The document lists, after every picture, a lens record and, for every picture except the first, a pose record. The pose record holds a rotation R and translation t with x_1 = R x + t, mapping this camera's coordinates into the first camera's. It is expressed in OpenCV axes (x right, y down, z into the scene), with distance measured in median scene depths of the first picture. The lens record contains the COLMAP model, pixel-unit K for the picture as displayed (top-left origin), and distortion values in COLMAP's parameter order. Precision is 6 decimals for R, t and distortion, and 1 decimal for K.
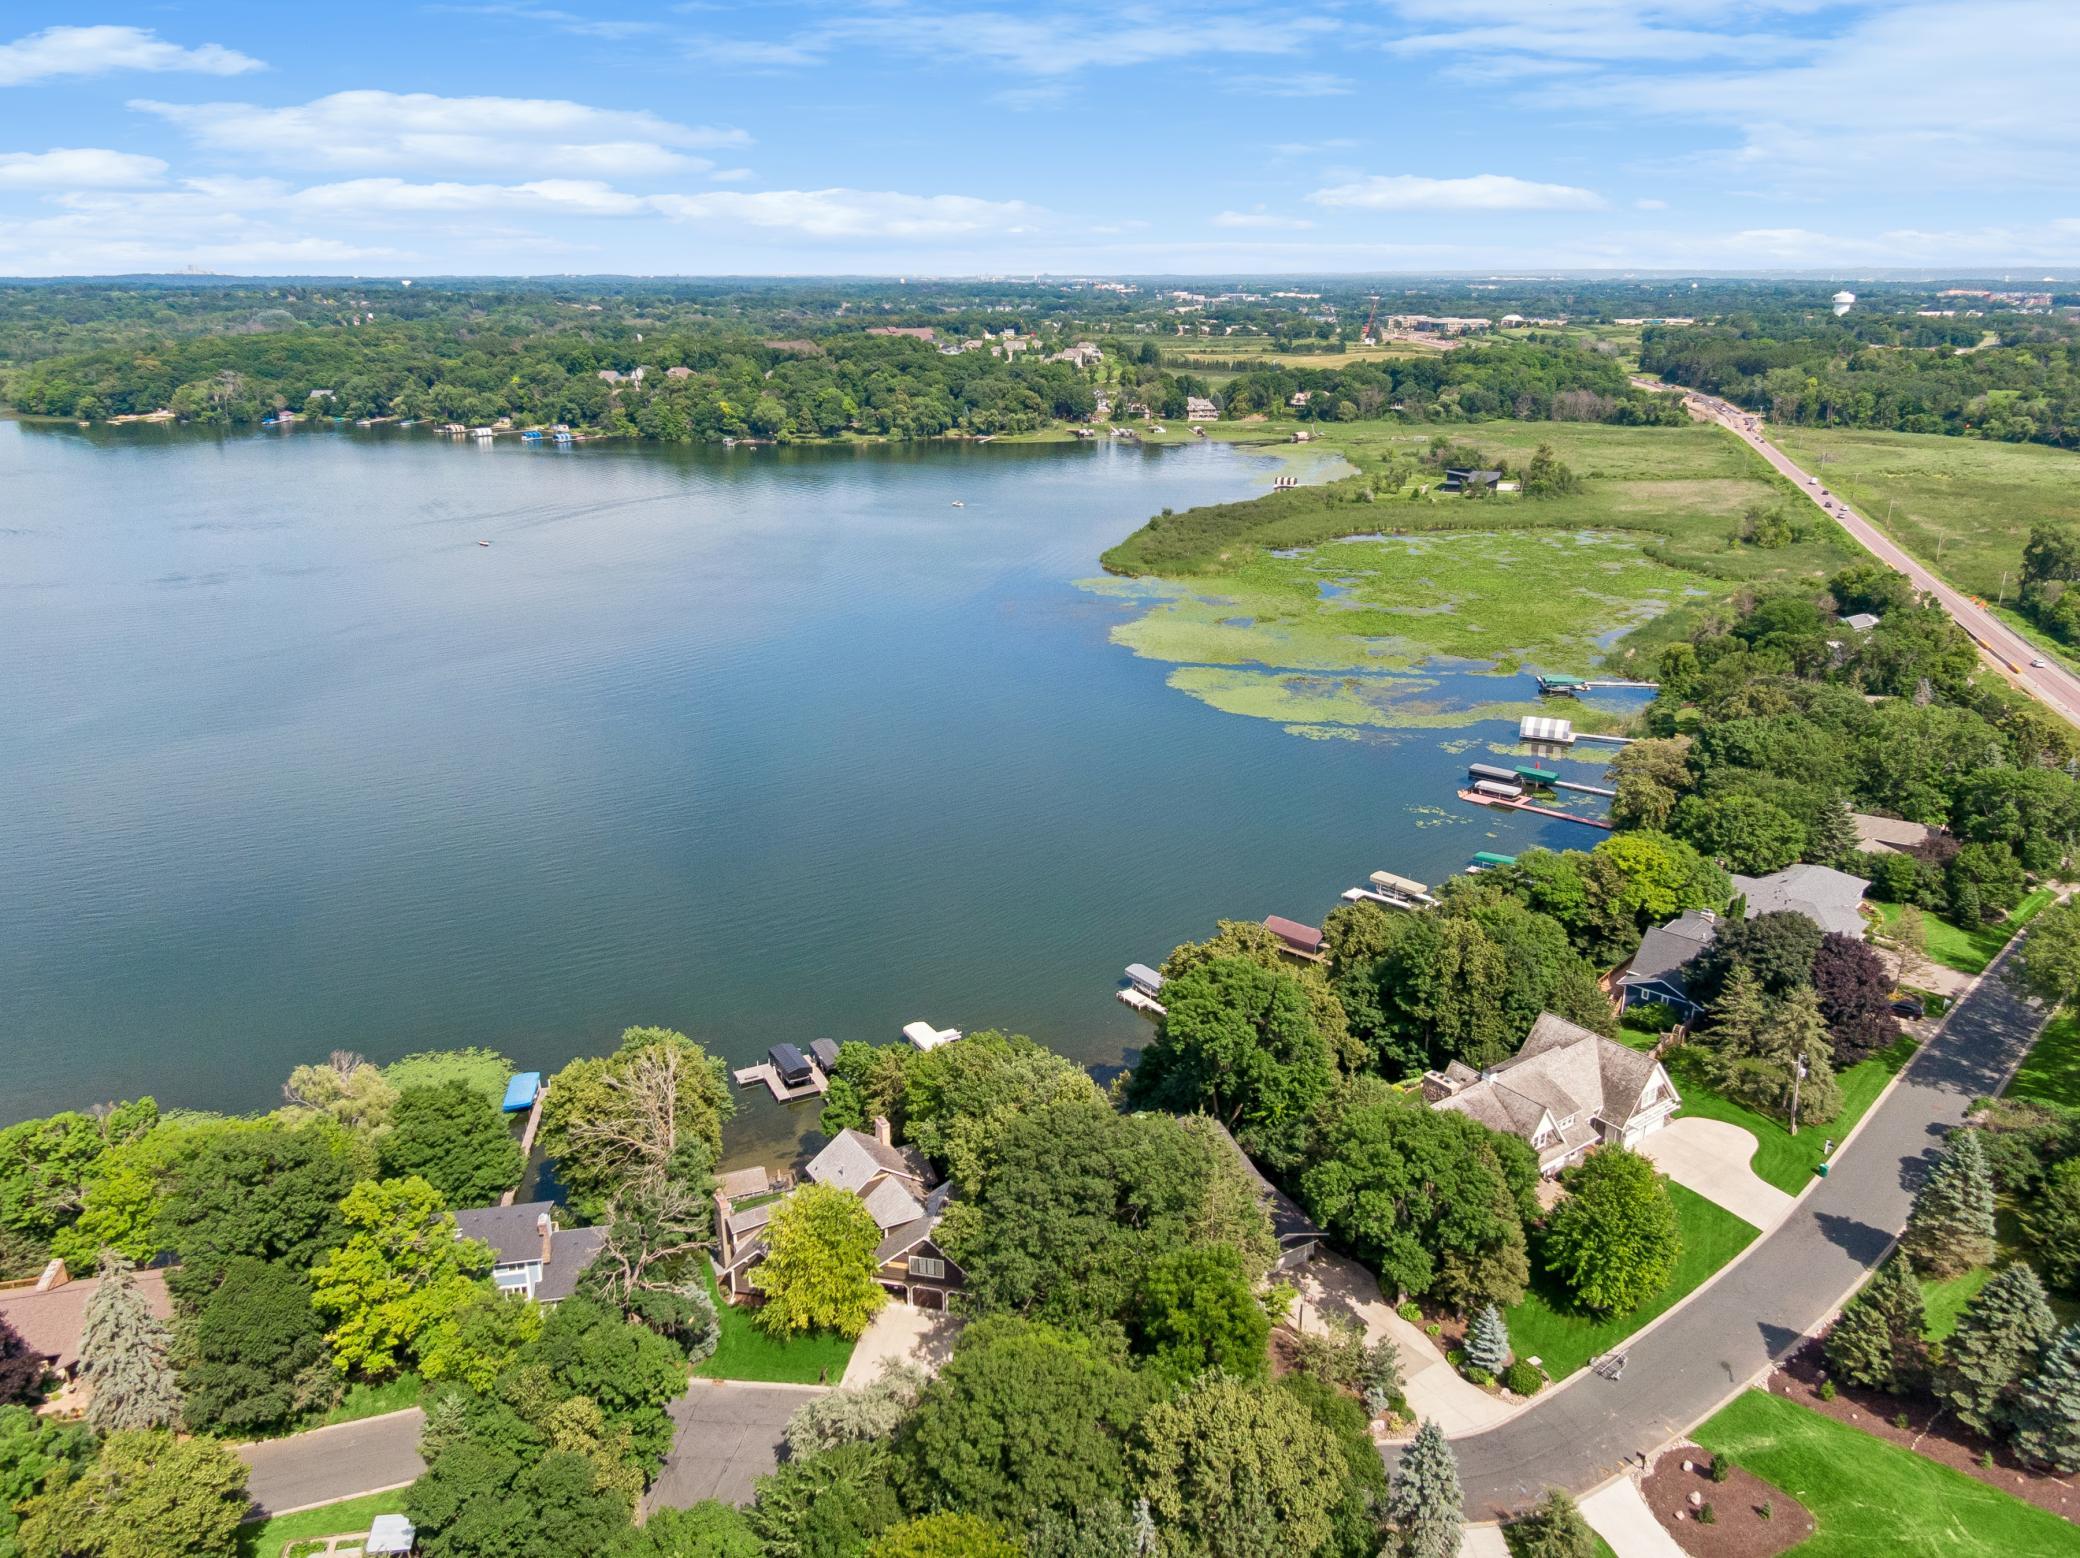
lens RADIAL K [[1517.5, 0, 1040.0], [0, 1517.5, 779.0], [0, 0, 1]] dist [0.035637, -0.060661]
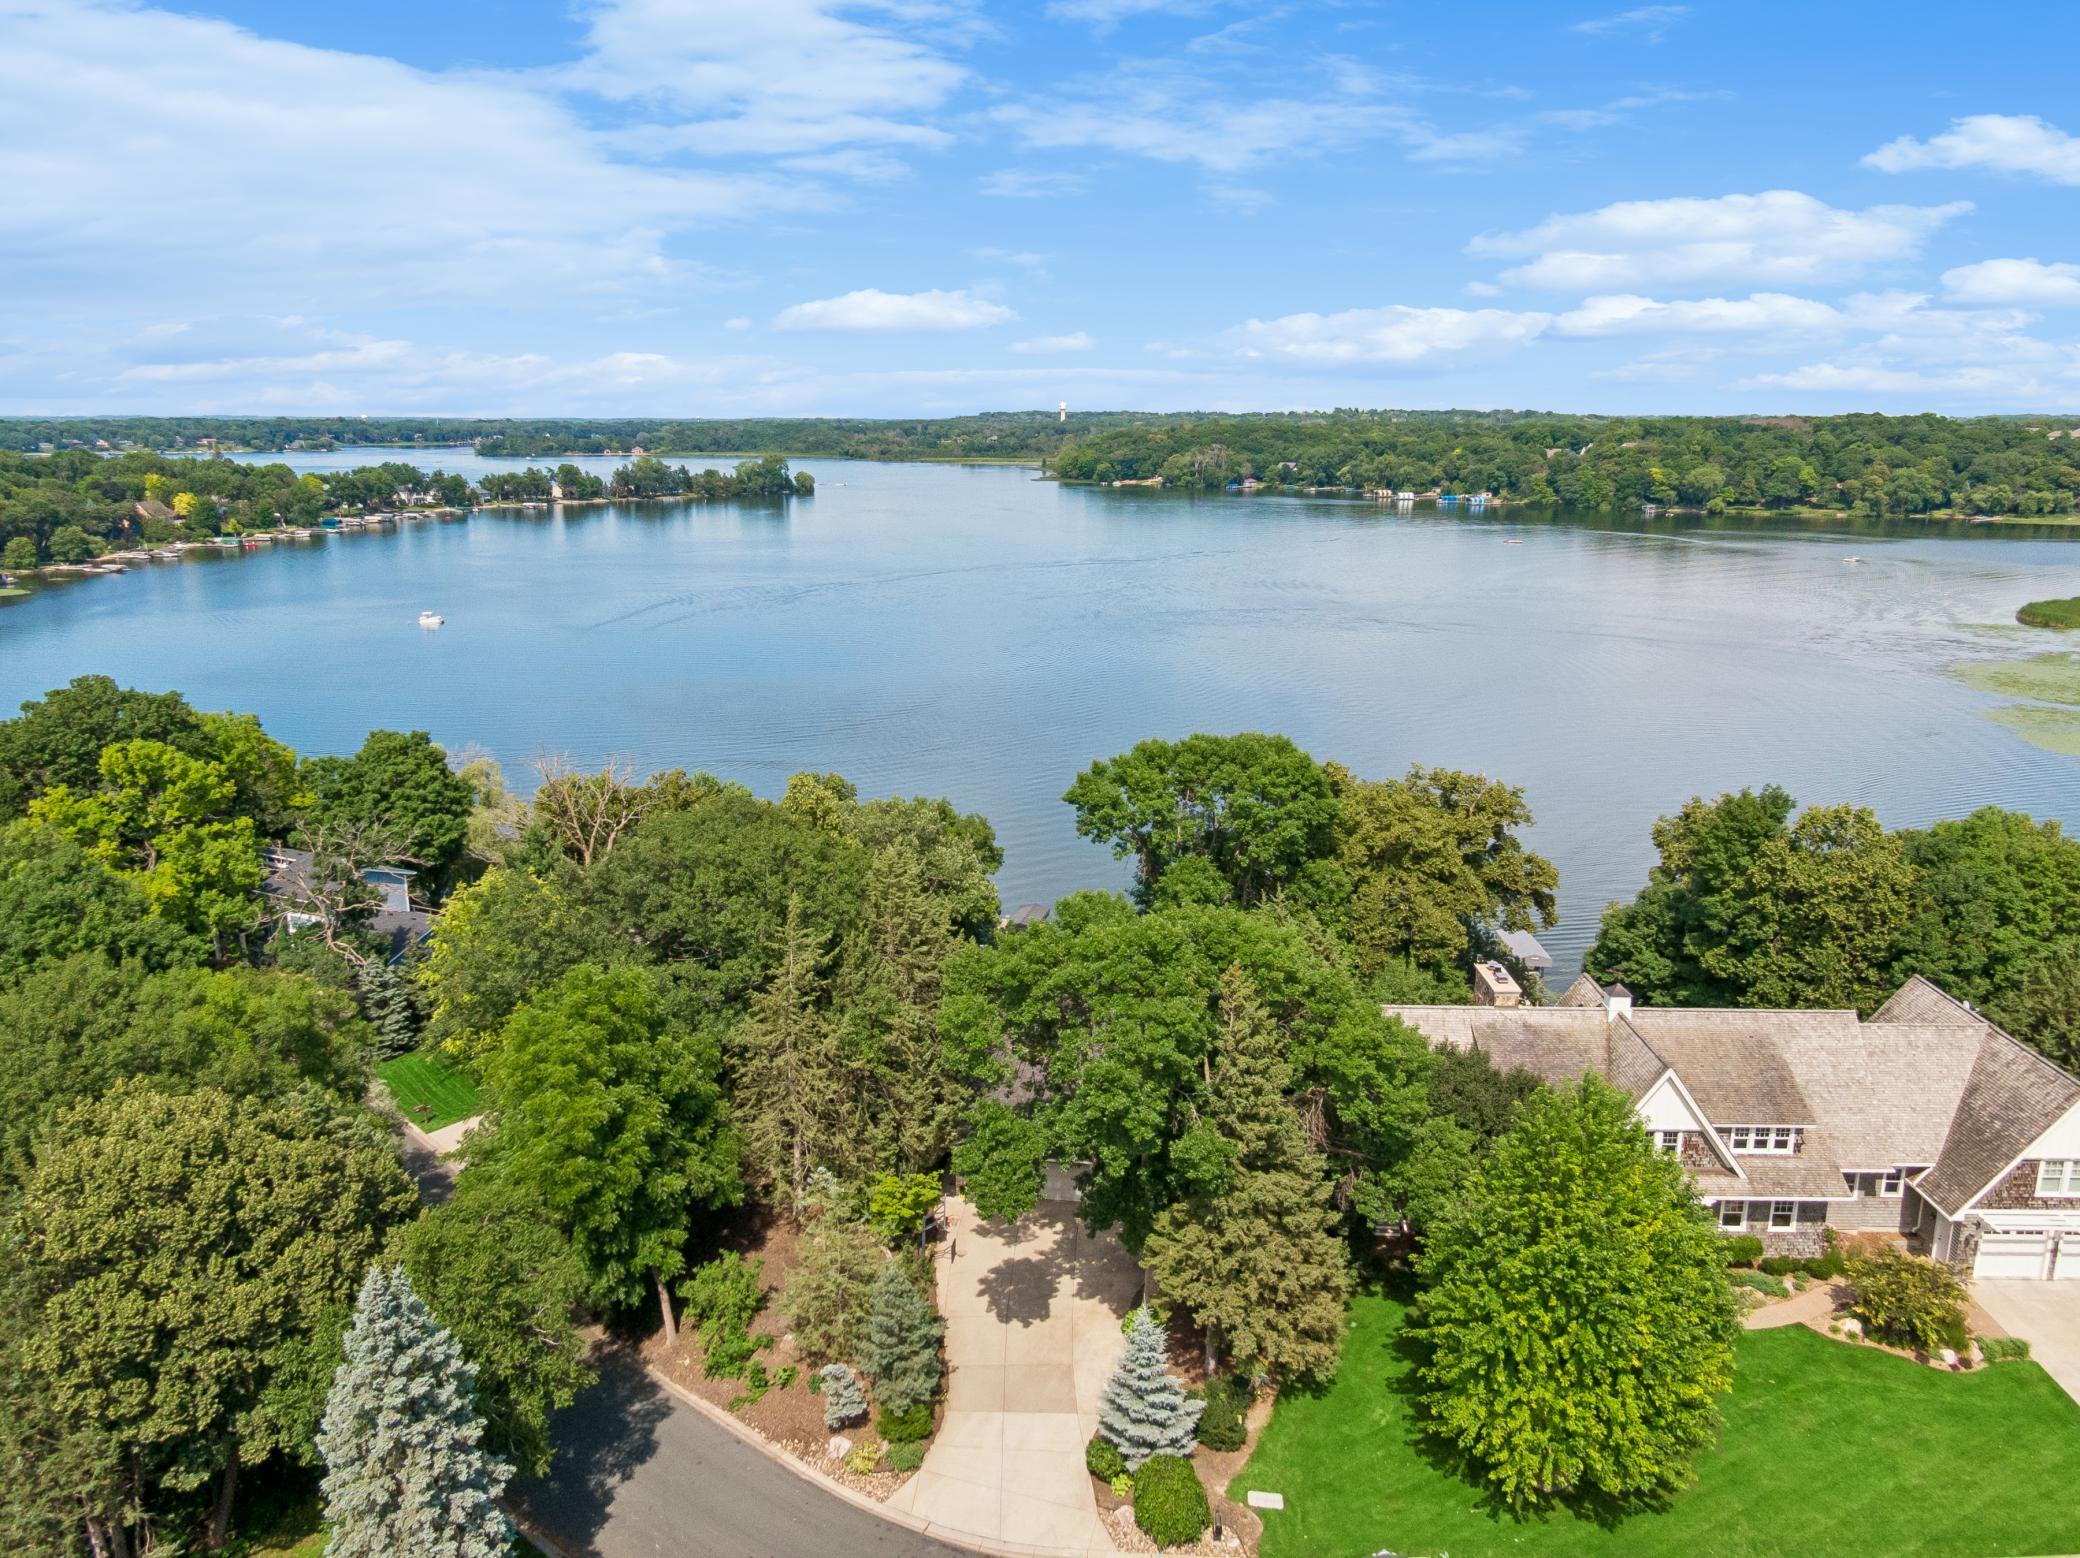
lens RADIAL K [[1517.5, 0, 1040.0], [0, 1517.5, 779.0], [0, 0, 1]] dist [0.035637, -0.060661]
pose [[0.783561, 0.141555, -0.604975, 0.080549], [-0.199475, 0.979468, -0.029179, 0.032770], [0.588424, 0.143541, 0.795709, 0.093180]]
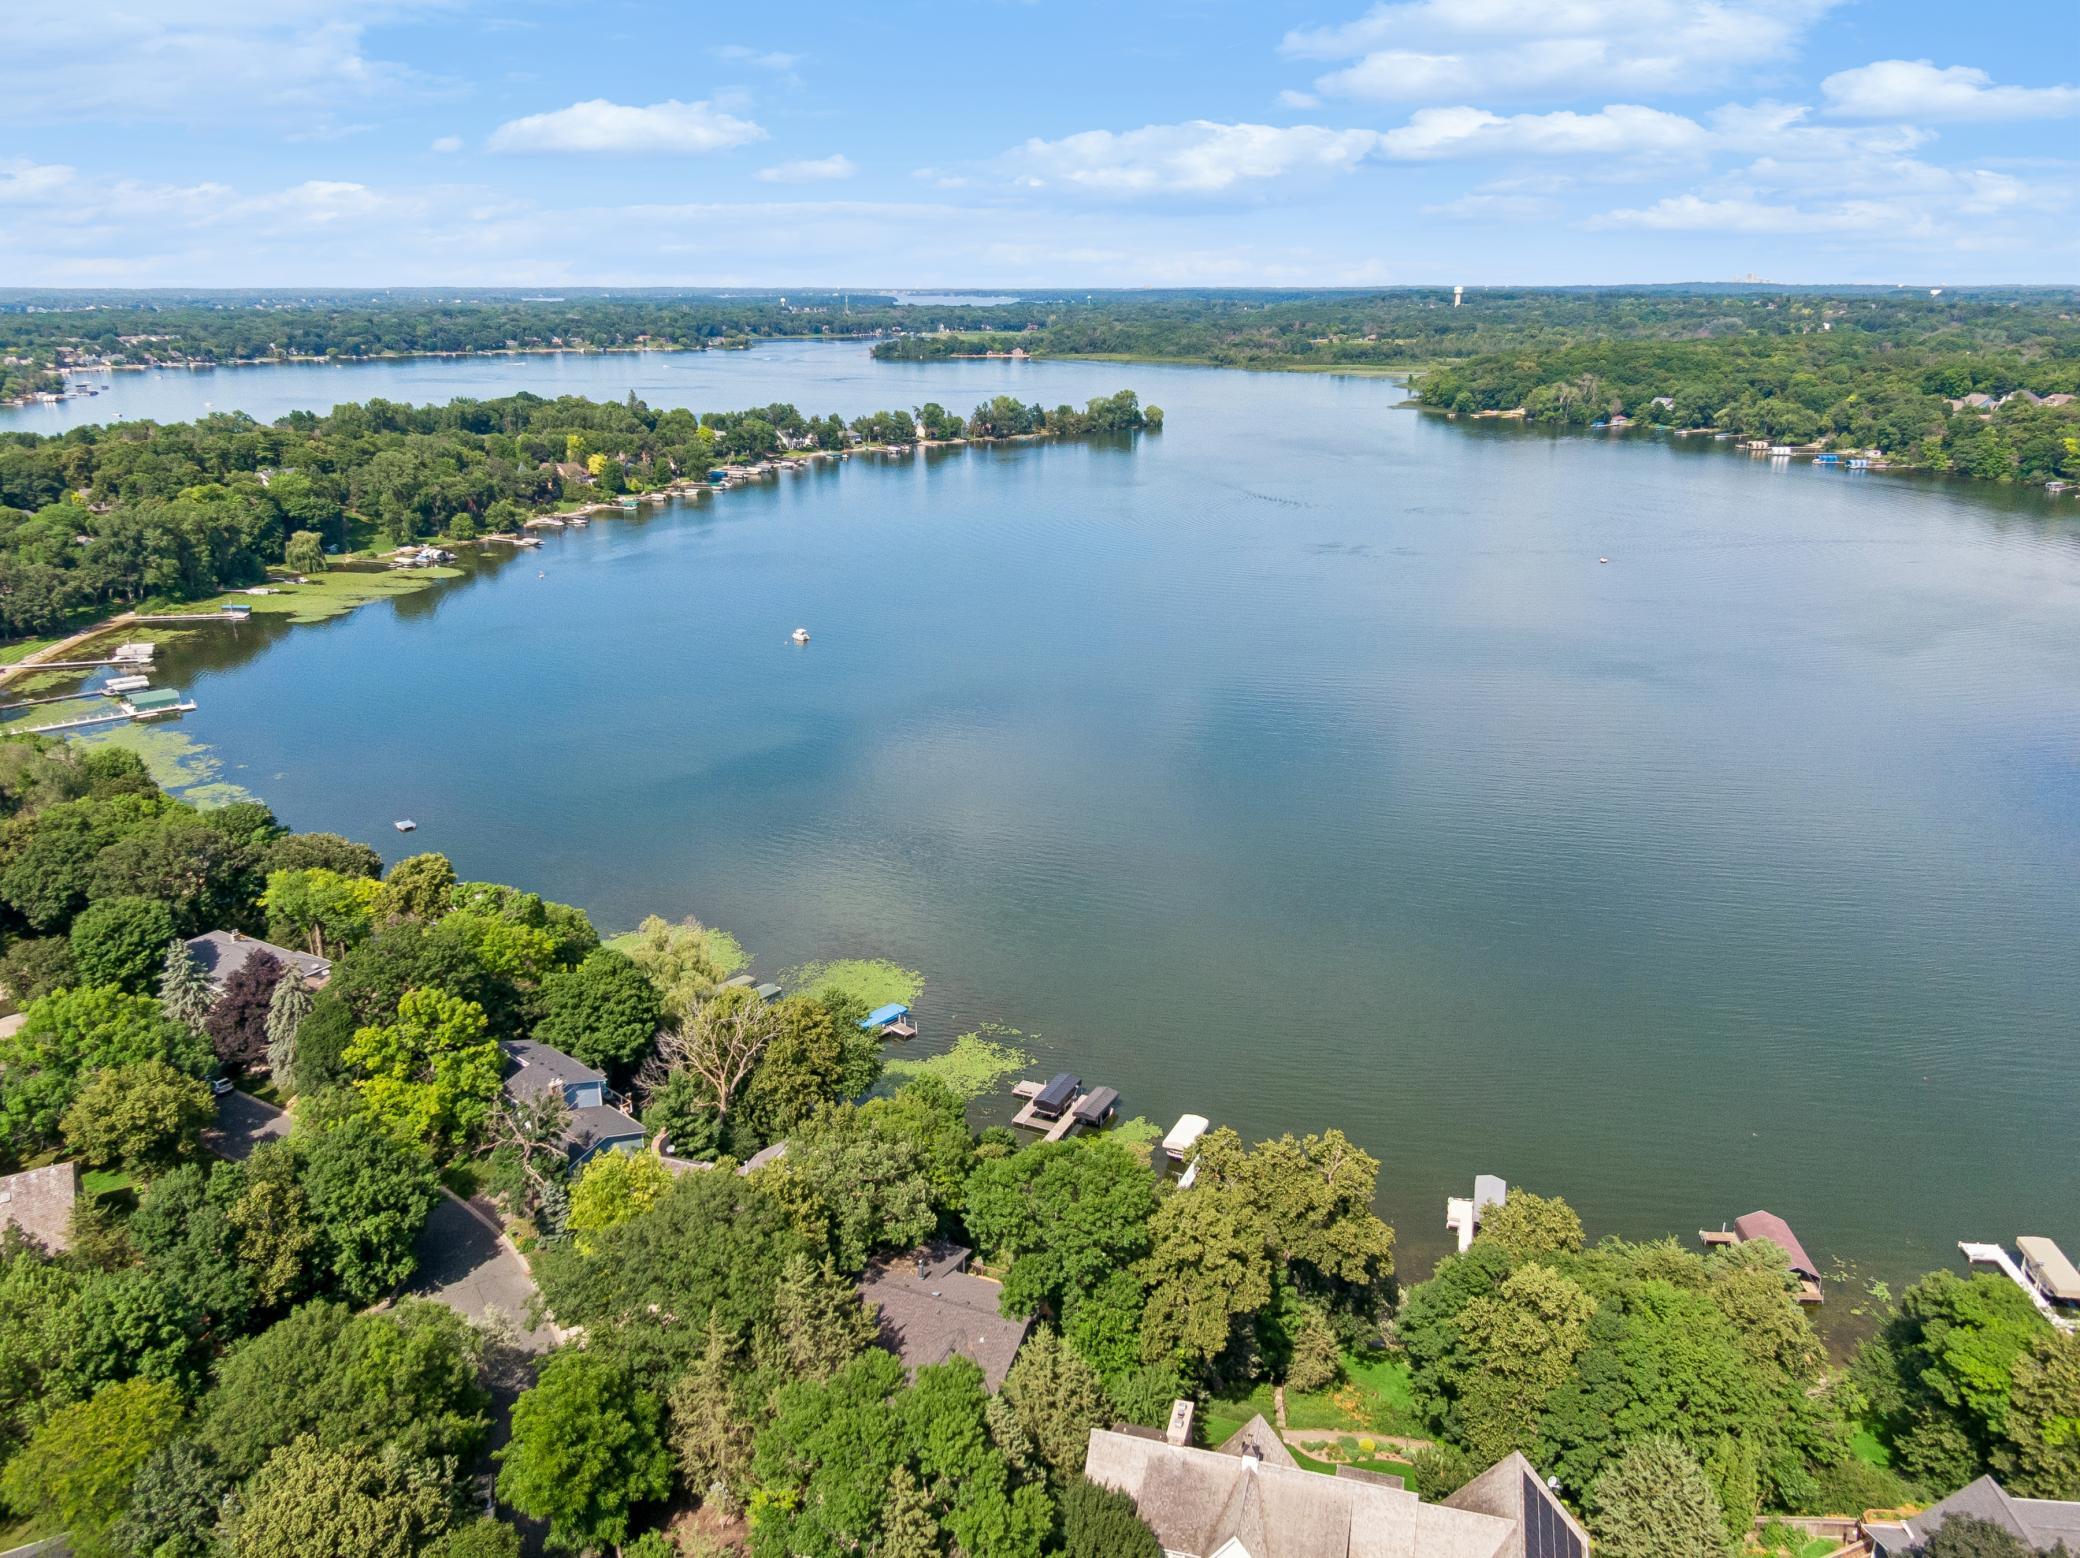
lens RADIAL K [[1517.5, 0, 1040.0], [0, 1517.5, 779.0], [0, 0, 1]] dist [0.035637, -0.060661]
pose [[0.601111, 0.245387, -0.760560, 0.126671], [-0.249263, 0.961785, 0.113305, -0.027688], [0.759298, 0.121470, 0.639305, 0.084544]]
